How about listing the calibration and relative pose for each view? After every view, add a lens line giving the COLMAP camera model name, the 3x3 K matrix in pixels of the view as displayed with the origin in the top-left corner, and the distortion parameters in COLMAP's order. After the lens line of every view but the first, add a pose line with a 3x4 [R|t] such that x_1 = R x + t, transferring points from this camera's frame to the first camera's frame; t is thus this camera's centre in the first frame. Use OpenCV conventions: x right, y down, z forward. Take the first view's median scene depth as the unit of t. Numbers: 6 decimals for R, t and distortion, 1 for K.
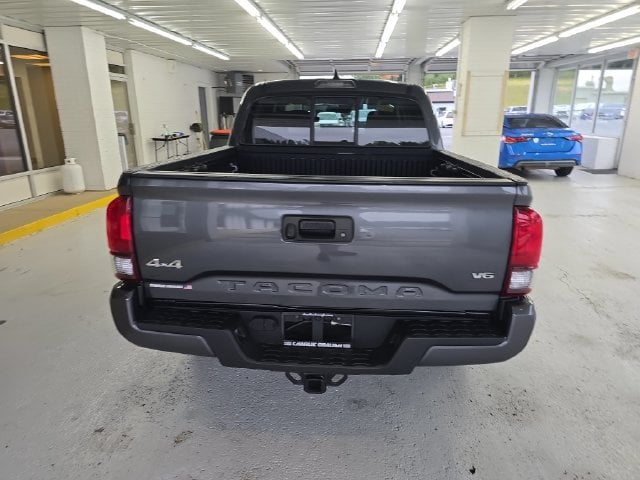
lens RADIAL K [[433.6, 0, 320.0], [0, 433.6, 240.0], [0, 0, 1]] dist [0.012704, 0.000438]
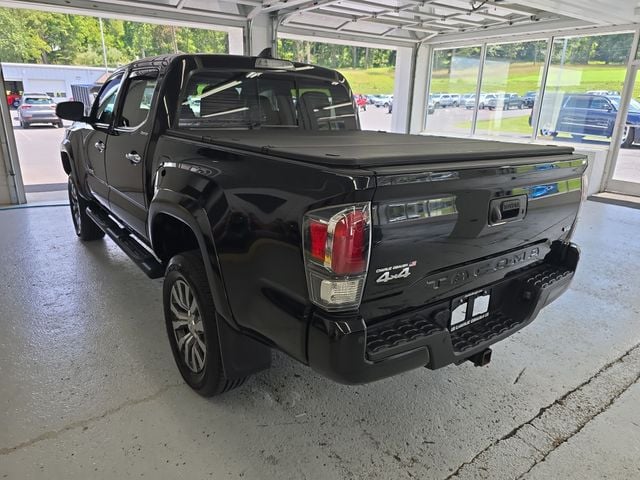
lens RADIAL K [[441.6, 0, 328.8], [0, 441.6, 248.3], [0, 0, 1]] dist [0.000016, -0.005638]
pose [[0.737820, -0.182596, 0.649831, -0.942762], [0.154819, 0.982830, 0.100383, -0.096819], [-0.657002, 0.026541, 0.753421, 0.417033]]
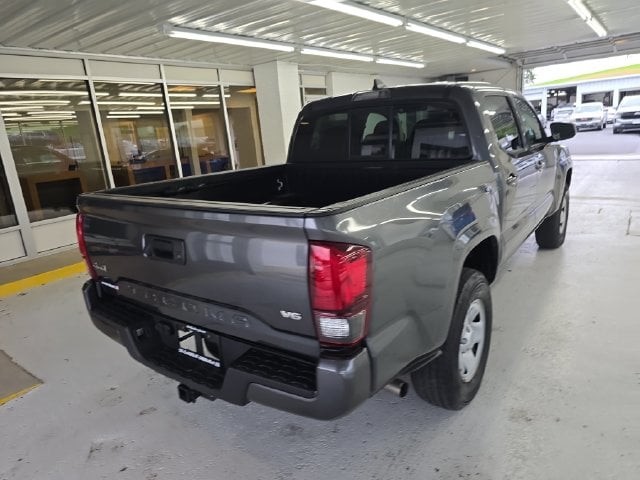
lens RADIAL K [[445.5, 0, 320.0], [0, 445.5, 240.0], [0, 0, 1]] dist [0.001406, -0.000419]
pose [[0.841063, 0.065469, -0.536961, 0.823100], [-0.074689, 0.997196, 0.004595, -0.072692], [0.535757, 0.036240, 0.843594, 0.233493]]
